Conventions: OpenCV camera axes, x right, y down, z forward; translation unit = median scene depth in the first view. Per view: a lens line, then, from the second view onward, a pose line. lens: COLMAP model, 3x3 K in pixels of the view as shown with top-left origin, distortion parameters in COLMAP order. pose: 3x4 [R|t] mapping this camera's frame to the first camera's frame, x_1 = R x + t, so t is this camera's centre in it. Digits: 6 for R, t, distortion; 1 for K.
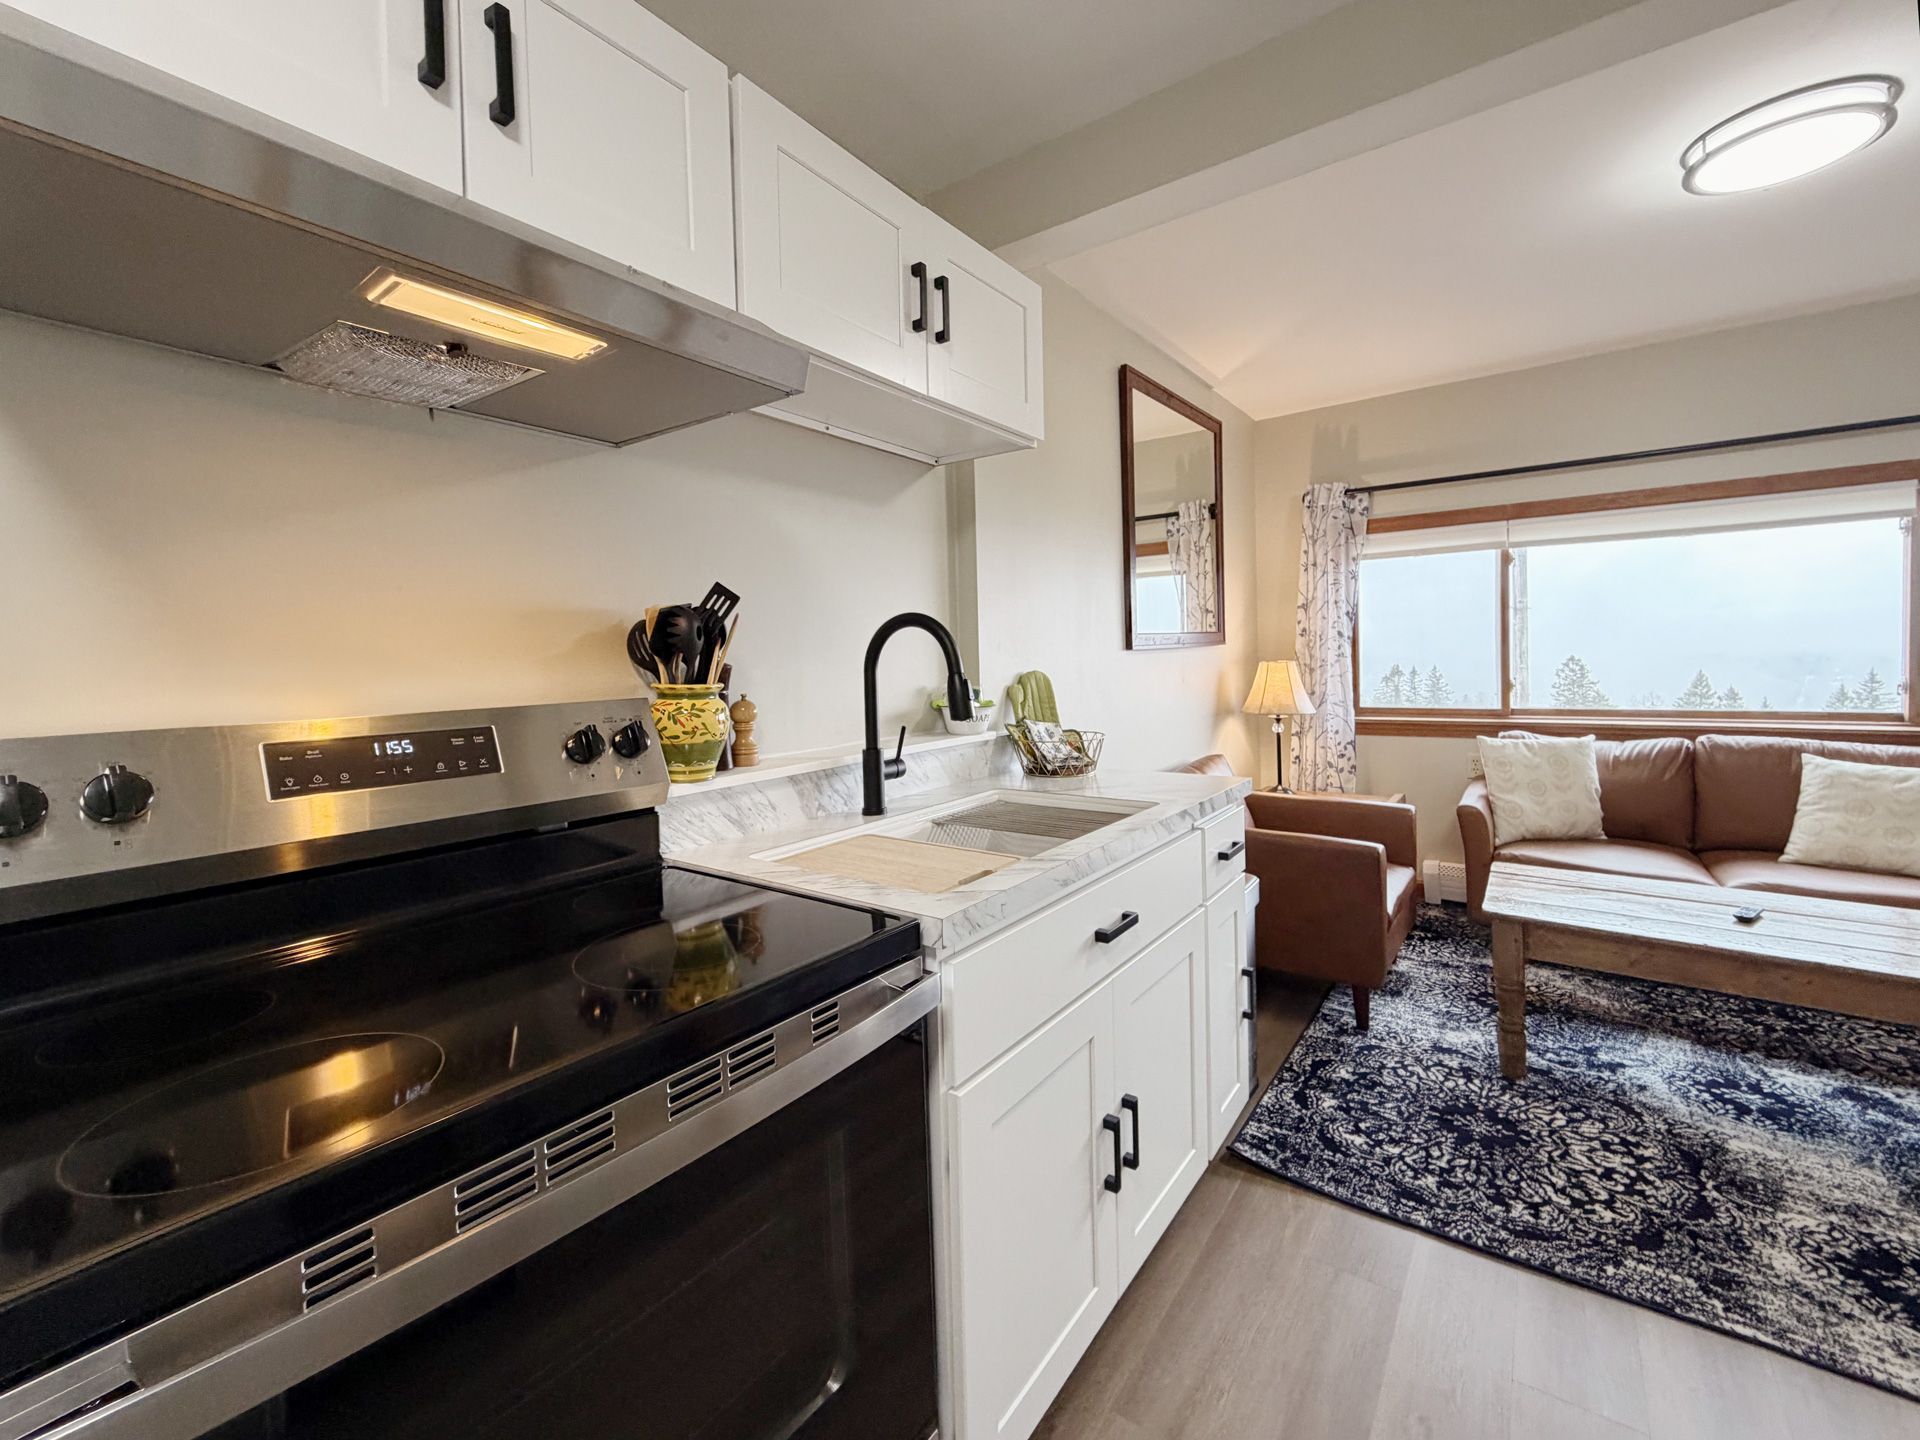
lens RADIAL K [[804.0, 0, 955.6], [0, 804.0, 681.2], [0, 0, 1]] dist [0.000195, -0.000035]
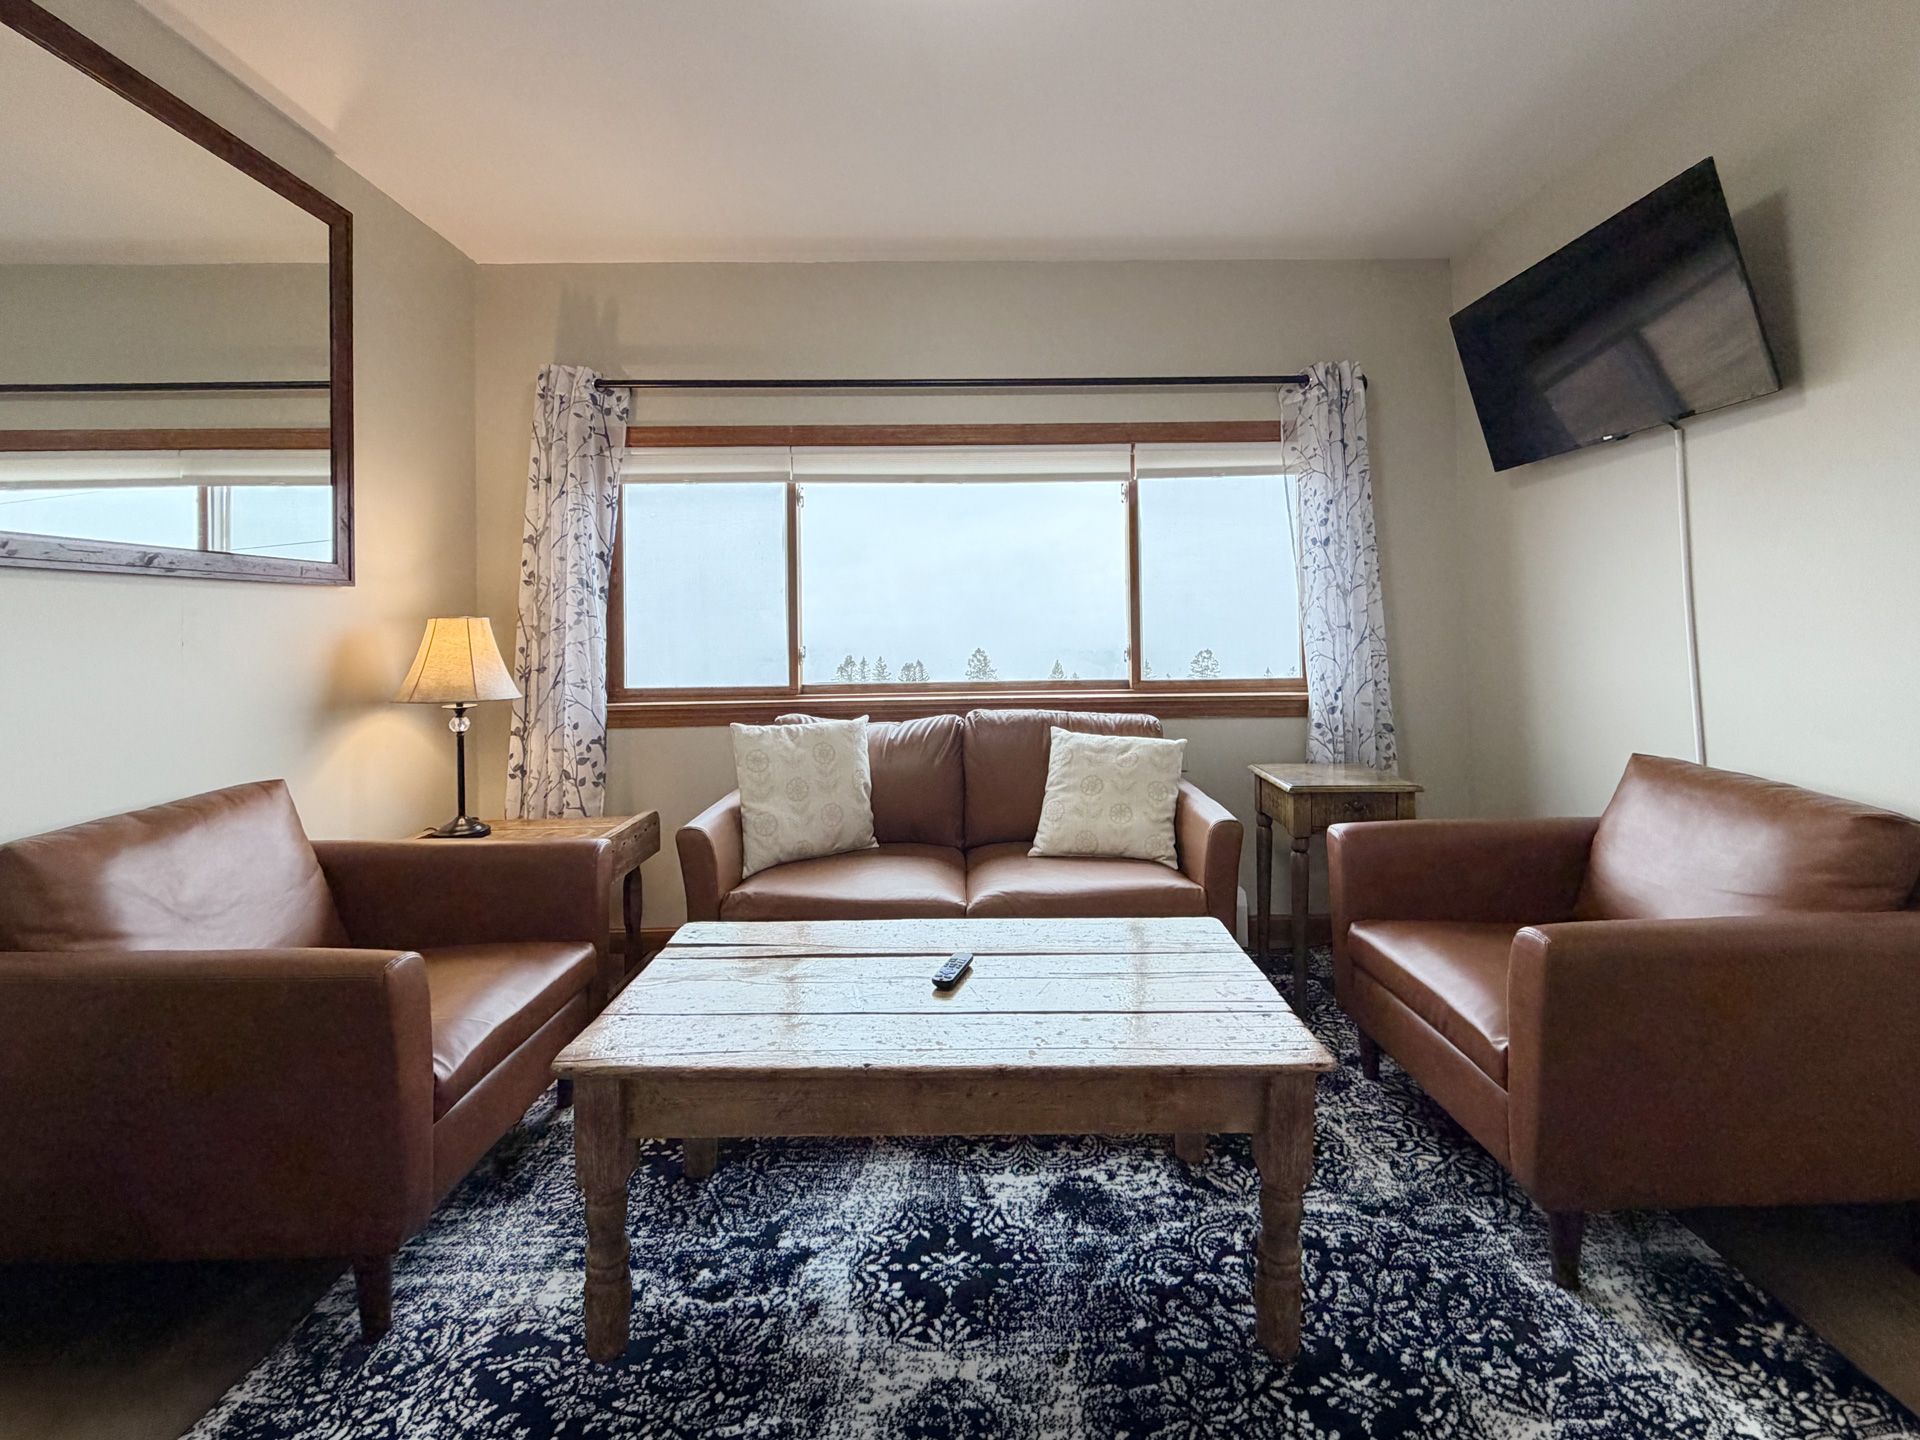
lens RADIAL K [[831.3, 0, 983.1], [0, 831.3, 619.3], [0, 0, 1]] dist [-0.002068, -0.000008]
pose [[0.791854, 0.027818, 0.610077, 0.541758], [0.011598, 0.998097, -0.060565, 0.033539], [-0.610601, 0.055035, 0.790024, 0.393544]]
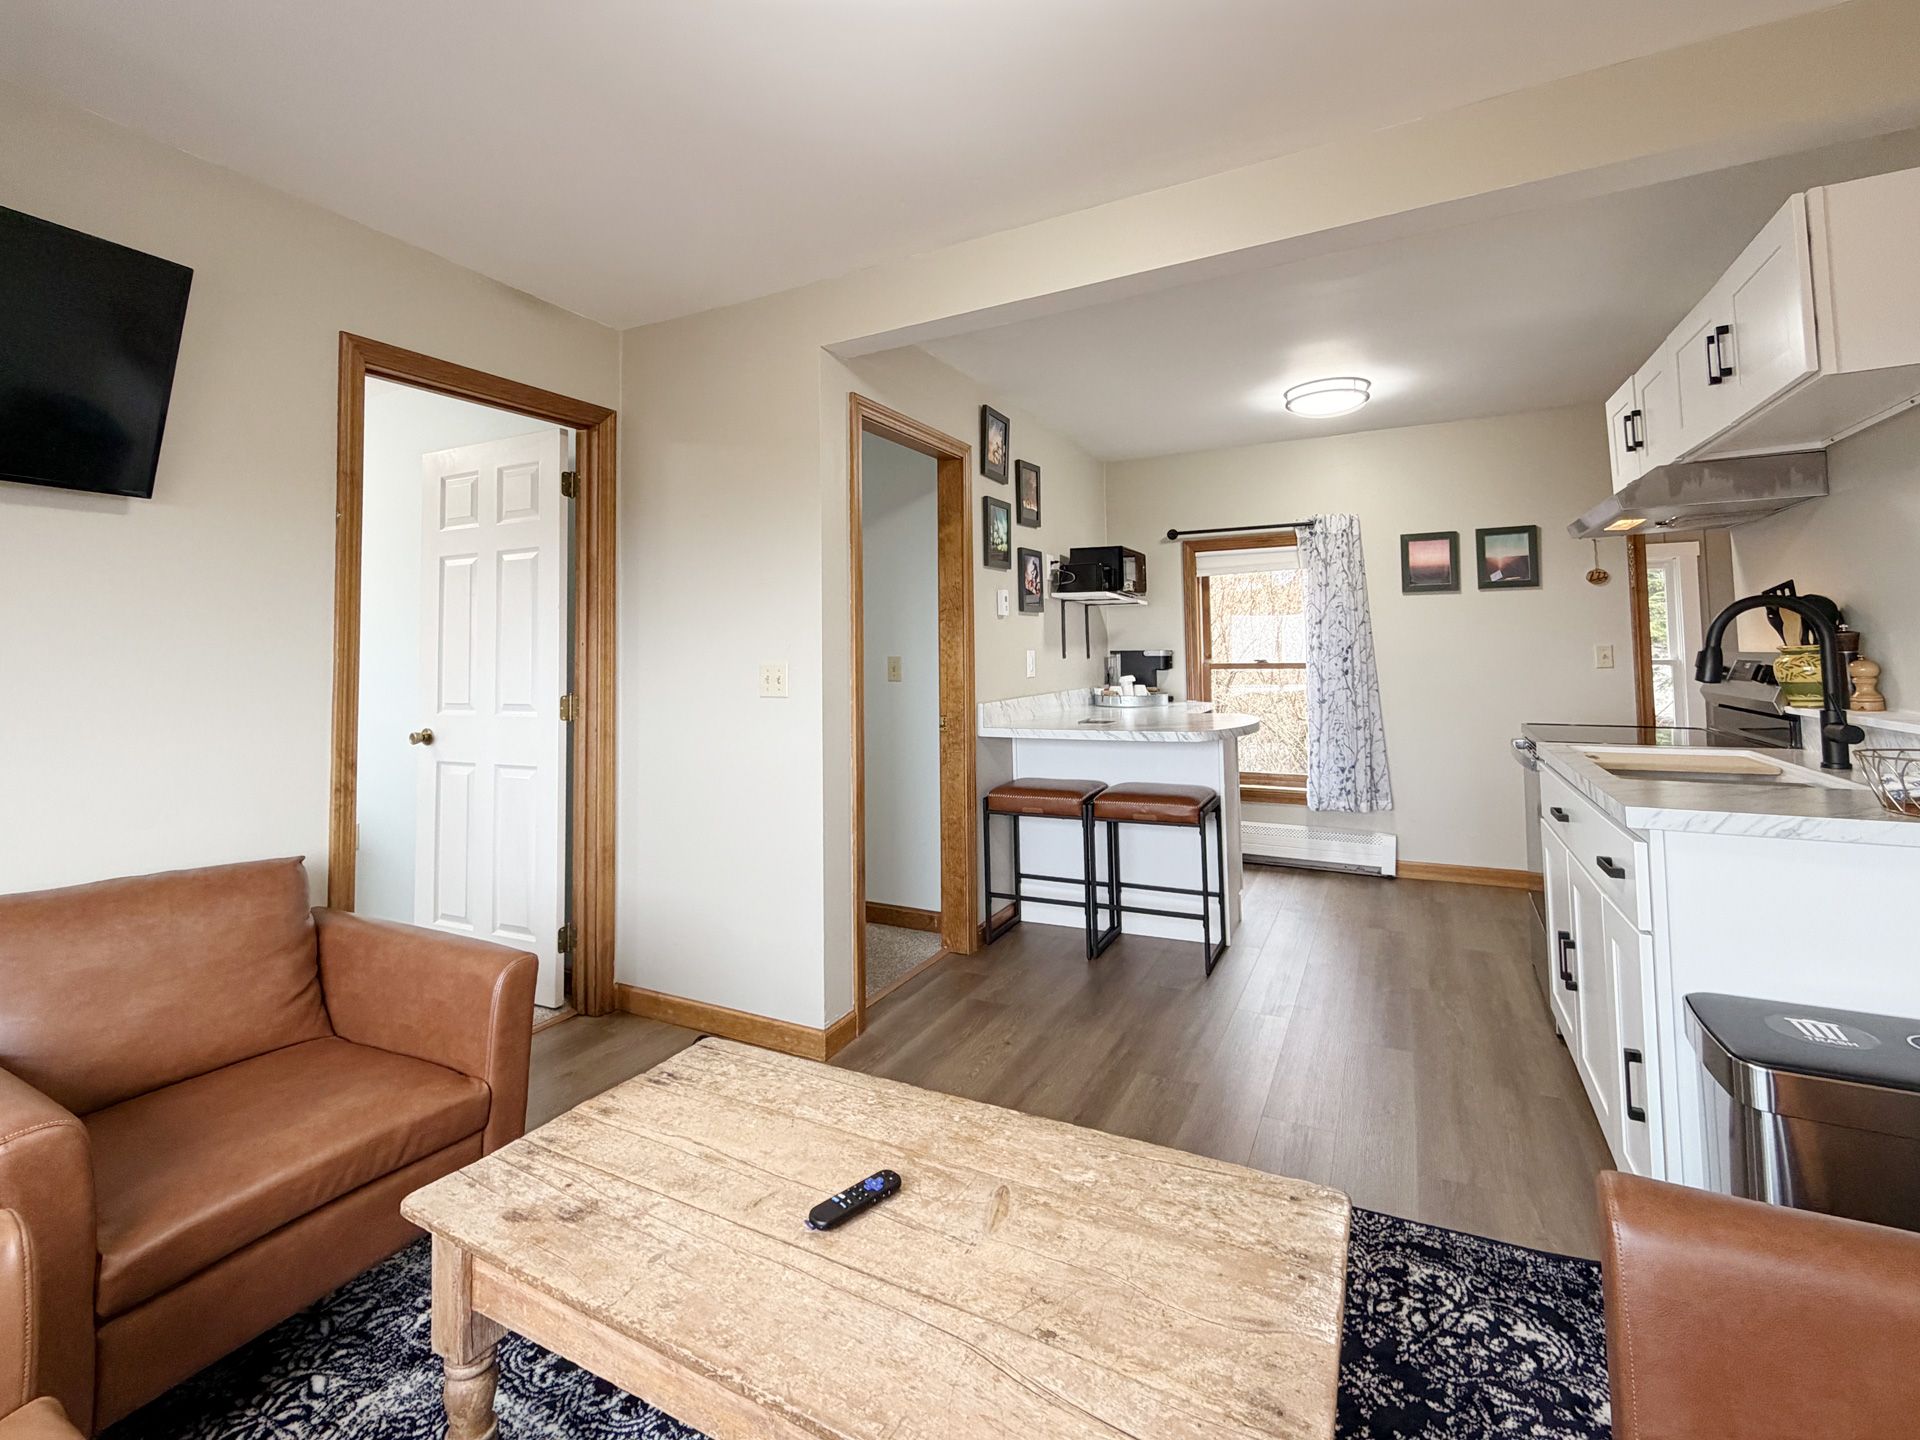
lens RADIAL K [[850.5, 0, 953.2], [0, 850.5, 621.0], [0, 0, 1]] dist [-0.002706, -0.000294]
pose [[-0.987195, 0.037887, -0.154956, 0.949110], [0.039609, 0.999183, -0.008036, -0.057346], [0.154525, -0.014070, -0.987889, 1.457166]]
